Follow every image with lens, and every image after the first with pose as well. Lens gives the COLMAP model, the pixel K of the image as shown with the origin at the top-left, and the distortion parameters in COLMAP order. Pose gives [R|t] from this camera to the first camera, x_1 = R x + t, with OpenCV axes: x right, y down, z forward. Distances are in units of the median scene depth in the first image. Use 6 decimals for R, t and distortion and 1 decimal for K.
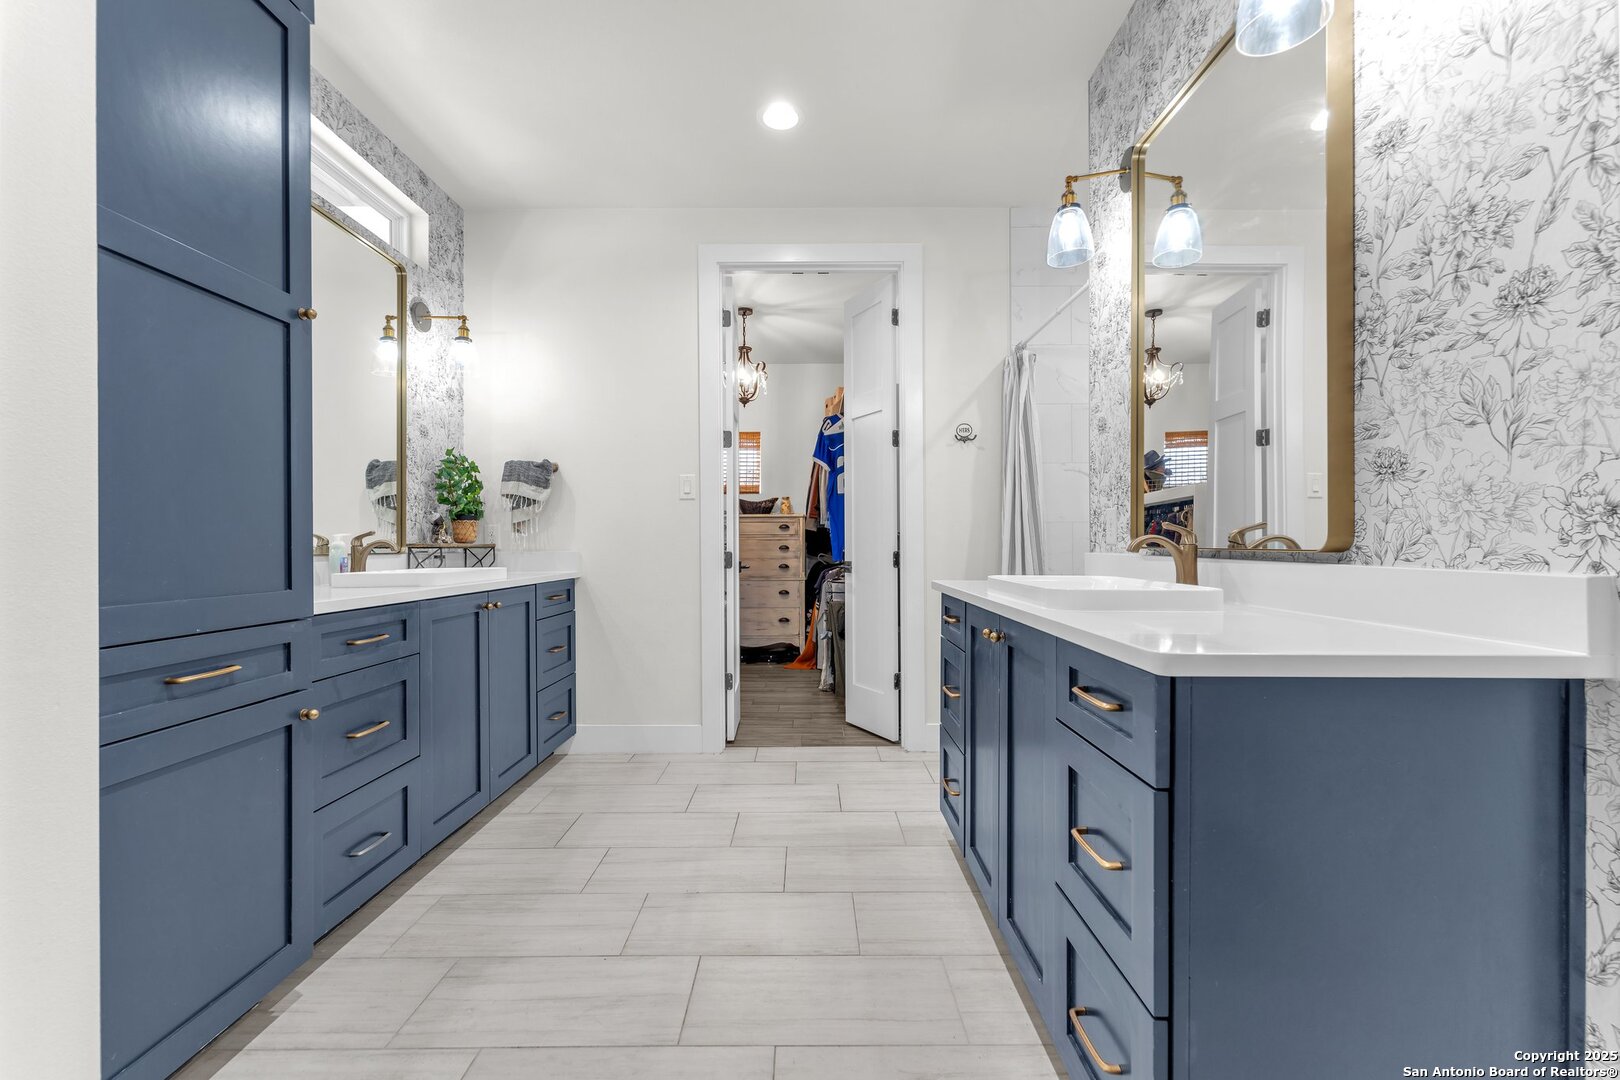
lens RADIAL K [[652.9, 0, 815.6], [0, 652.9, 540.7], [0, 0, 1]] dist [0.000908, -0.000405]
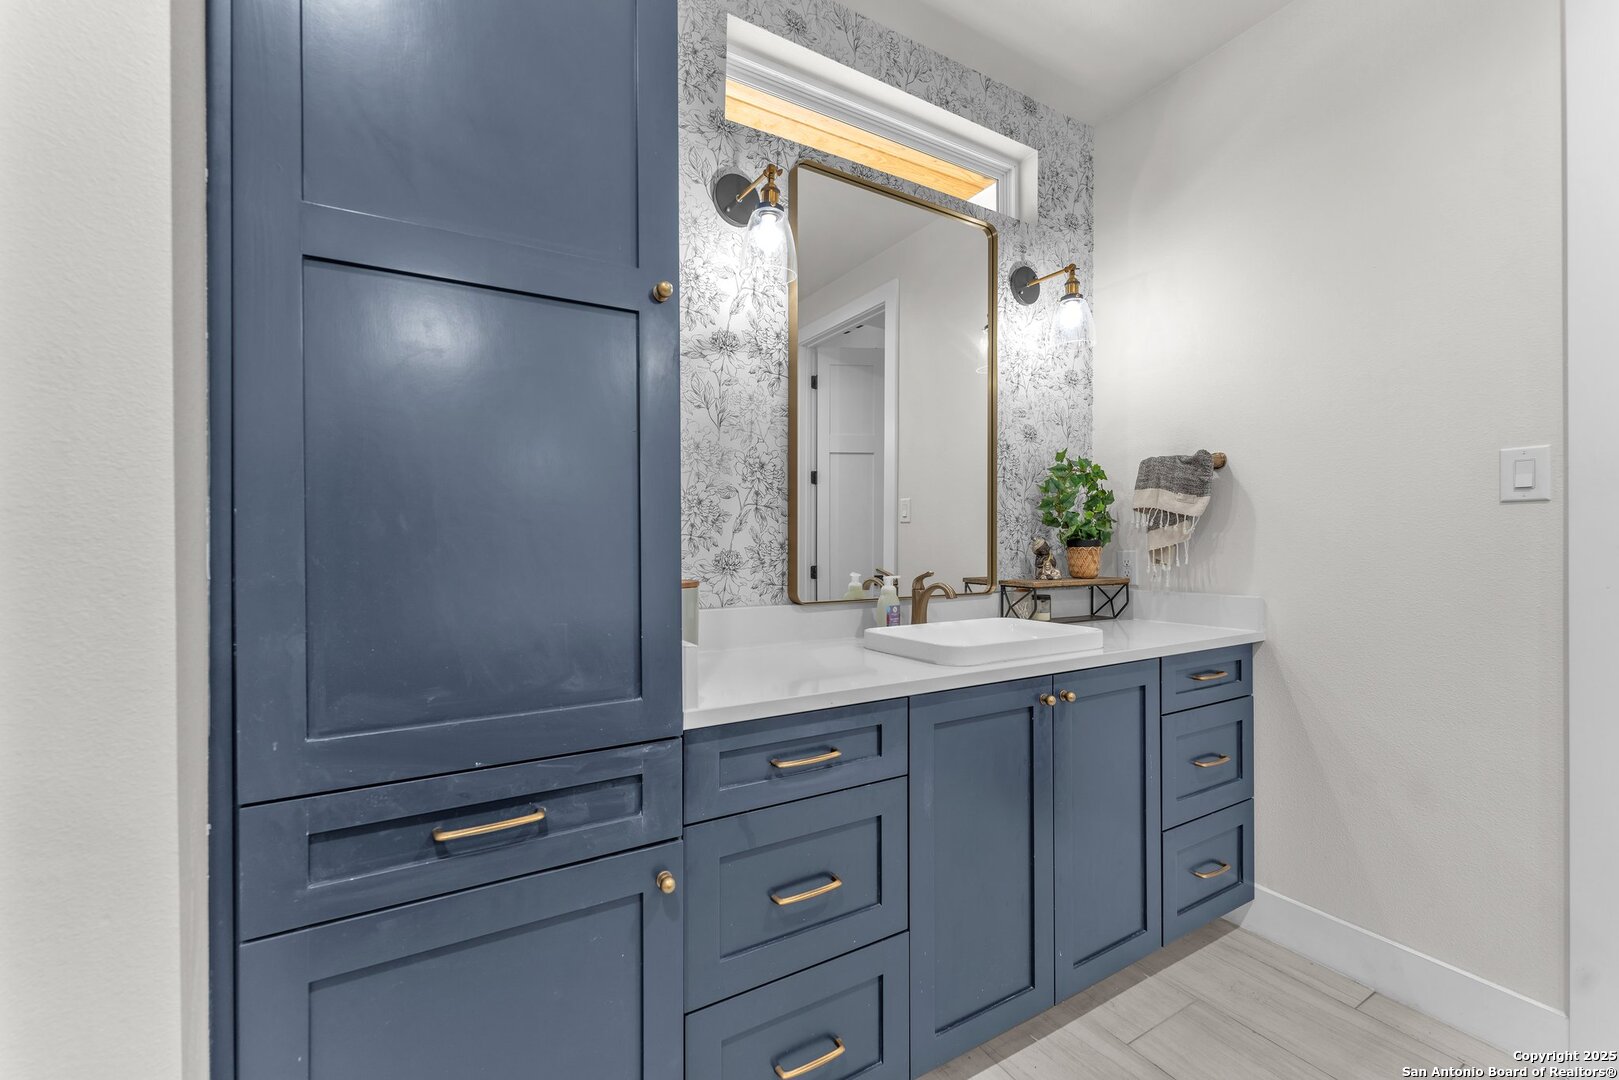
lens RADIAL K [[653.5, 0, 807.5], [0, 653.5, 543.7], [0, 0, 1]] dist [-0.001302, -0.000122]
pose [[0.496707, 0.006413, -0.867895, -0.056190], [0.002783, 0.999956, 0.008982, -0.043062], [0.867914, -0.006876, 0.496667, 0.377478]]
